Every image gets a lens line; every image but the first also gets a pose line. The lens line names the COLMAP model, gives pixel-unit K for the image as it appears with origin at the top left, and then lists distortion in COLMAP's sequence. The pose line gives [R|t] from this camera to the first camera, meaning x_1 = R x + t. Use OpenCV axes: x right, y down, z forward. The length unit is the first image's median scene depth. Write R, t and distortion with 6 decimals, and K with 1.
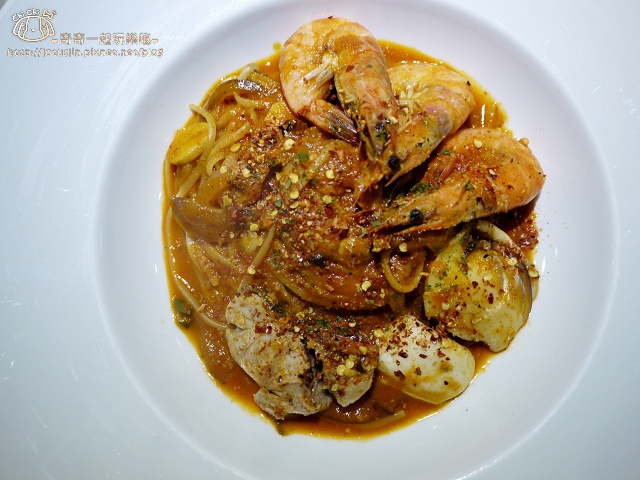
lens RADIAL K [[542.0, 0, 319.5], [0, 542.0, 240.3], [0, 0, 1]] dist [-0.071772, 0.003359]
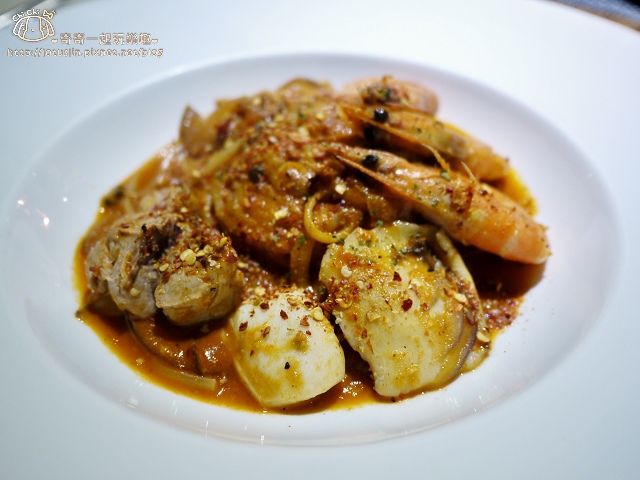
lens RADIAL K [[542.0, 0, 319.5], [0, 542.0, 240.3], [0, 0, 1]] dist [-0.071772, 0.003359]
pose [[0.814022, 0.424486, -0.396459, 0.474596], [-0.578456, 0.654172, -0.487286, 0.473767], [0.052507, 0.625996, 0.778057, 0.376668]]
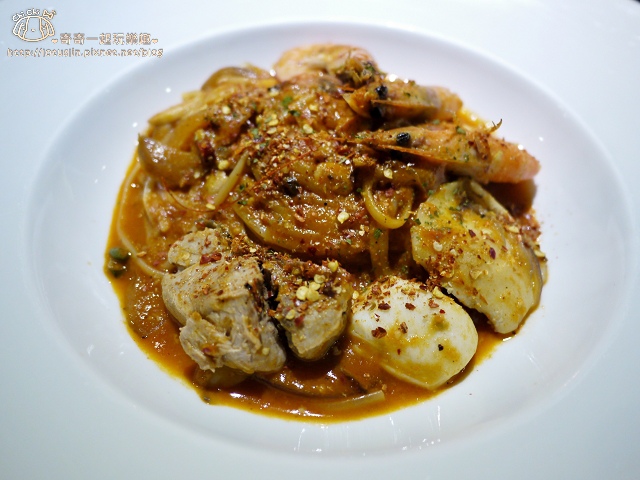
lens RADIAL K [[542.0, 0, 319.5], [0, 542.0, 240.3], [0, 0, 1]] dist [-0.071772, 0.003359]
pose [[0.994232, 0.107171, -0.004099, 0.056543], [-0.093749, 0.849880, -0.518571, 0.545693], [-0.052092, 0.515964, 0.855025, 0.298171]]
